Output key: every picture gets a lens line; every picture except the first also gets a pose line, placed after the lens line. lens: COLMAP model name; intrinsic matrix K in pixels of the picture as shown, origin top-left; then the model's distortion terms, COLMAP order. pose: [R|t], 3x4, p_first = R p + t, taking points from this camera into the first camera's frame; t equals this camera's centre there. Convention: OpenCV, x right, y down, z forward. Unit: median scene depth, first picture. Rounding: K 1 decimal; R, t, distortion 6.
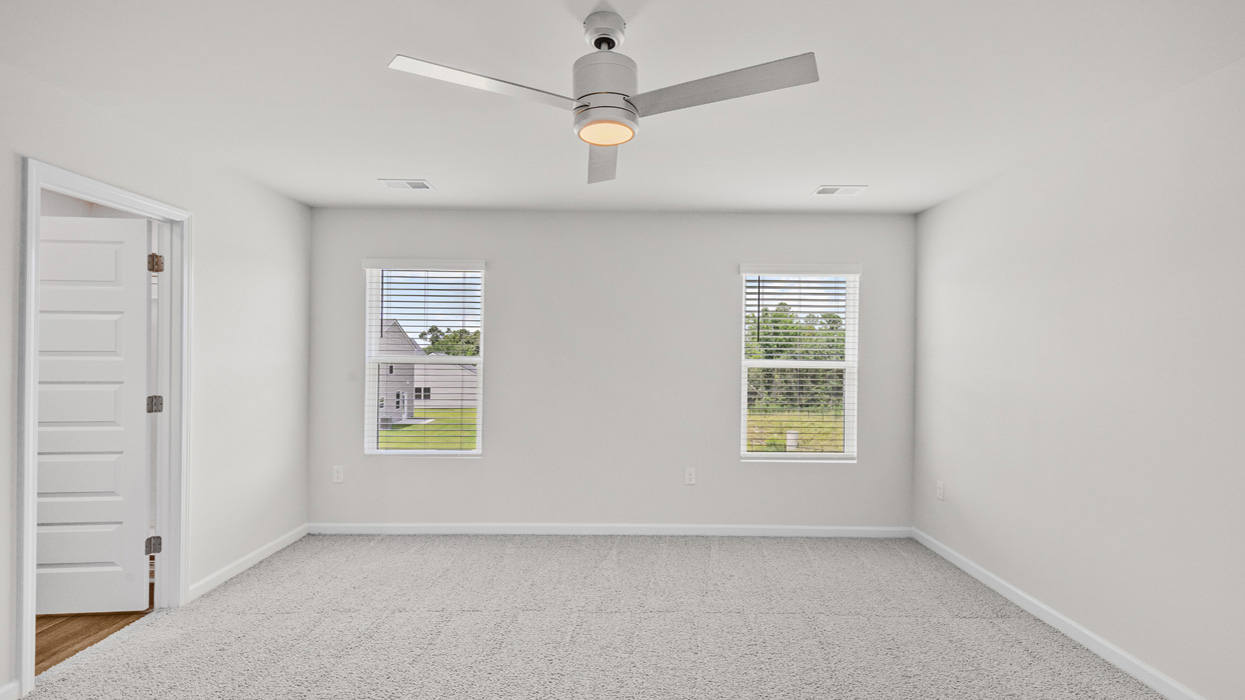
lens RADIAL K [[555.5, 0, 622.5], [0, 555.5, 357.9], [0, 0, 1]] dist [0.004583, -0.000451]
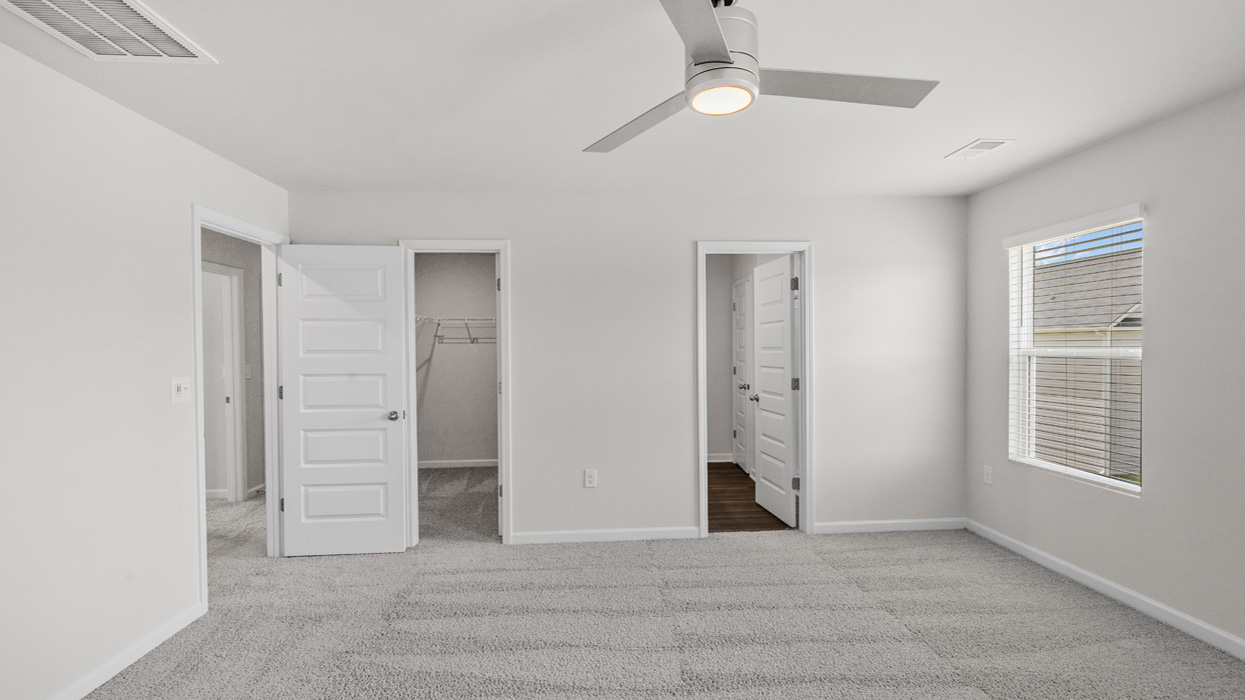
lens RADIAL K [[555.5, 0, 635.6], [0, 555.5, 357.3], [0, 0, 1]] dist [0.004583, -0.000451]
pose [[0.070798, 0.003121, -0.997486, 0.386763], [0.003682, 0.999987, 0.003390, 0.006882], [0.997484, -0.003913, 0.070785, 0.358339]]
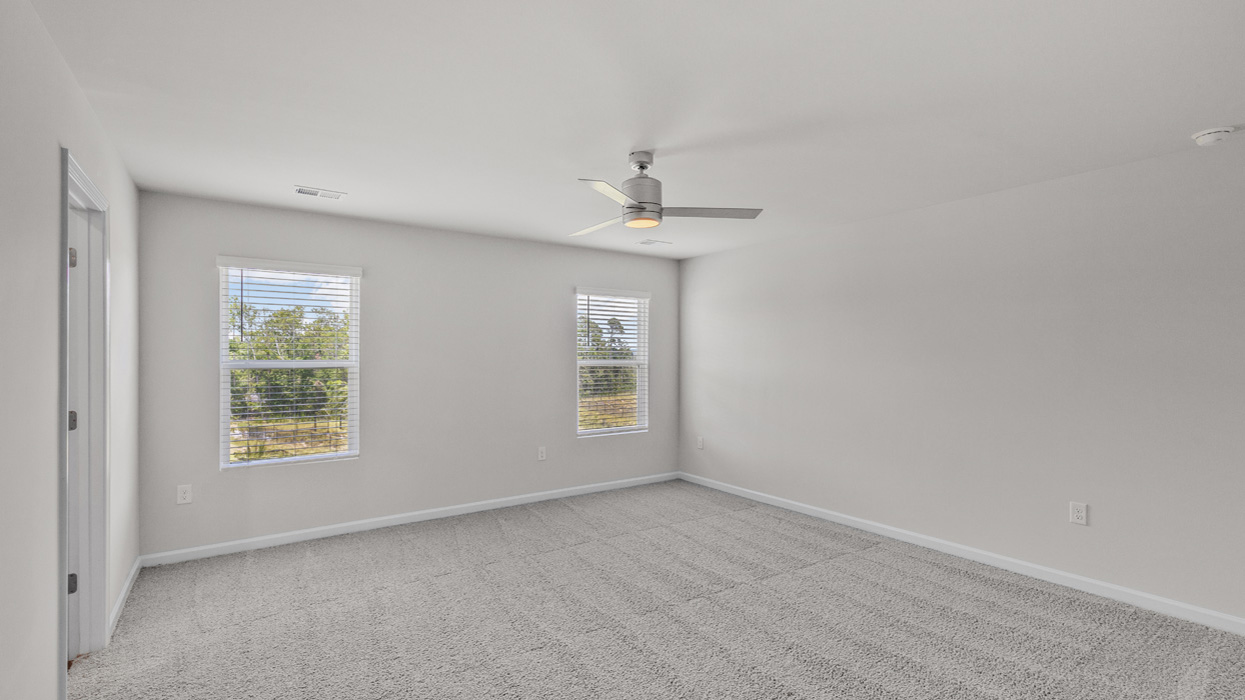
lens RADIAL K [[555.5, 0, 621.6], [0, 555.5, 360.2], [0, 0, 1]] dist [0.004583, -0.000451]
pose [[0.825027, -0.013675, 0.564928, -0.449595], [0.009460, 0.999901, 0.010389, -0.009485], [-0.565015, -0.003227, 0.825075, -0.138023]]
